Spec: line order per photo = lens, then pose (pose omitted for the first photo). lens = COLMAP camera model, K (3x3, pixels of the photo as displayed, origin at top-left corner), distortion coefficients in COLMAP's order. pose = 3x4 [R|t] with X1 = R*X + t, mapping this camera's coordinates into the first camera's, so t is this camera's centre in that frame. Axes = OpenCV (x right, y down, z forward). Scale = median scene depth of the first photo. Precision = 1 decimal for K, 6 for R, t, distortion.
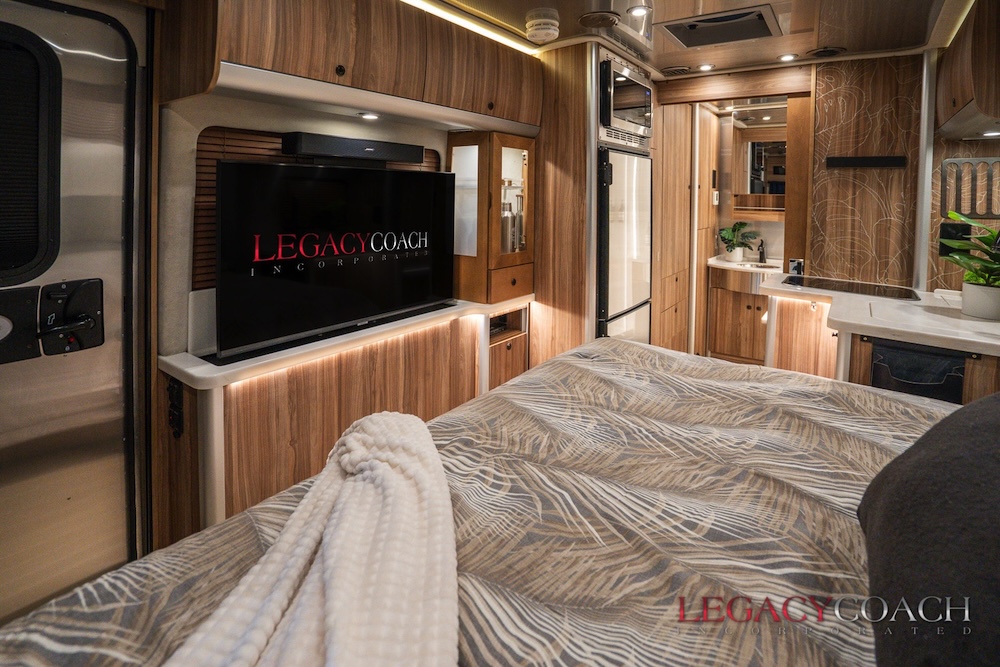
lens RADIAL K [[483.7, 0, 500.7], [0, 483.7, 201.4], [0, 0, 1]] dist [-0.027565, 0.000029]
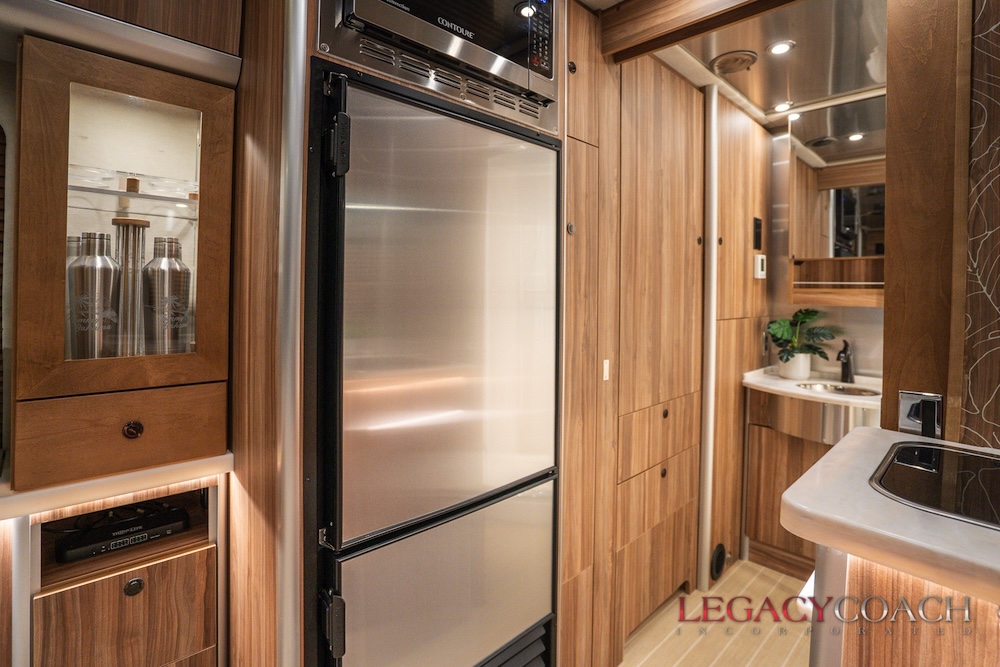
lens RADIAL K [[520.8, 0, 484.3], [0, 520.8, 293.6], [0, 0, 1]] dist [-0.031708, 0.001400]
pose [[0.989917, 0.000969, -0.141646, 0.220455], [-0.002337, 0.999952, -0.009493, 0.032986], [0.141630, 0.009728, 0.989872, 0.364247]]
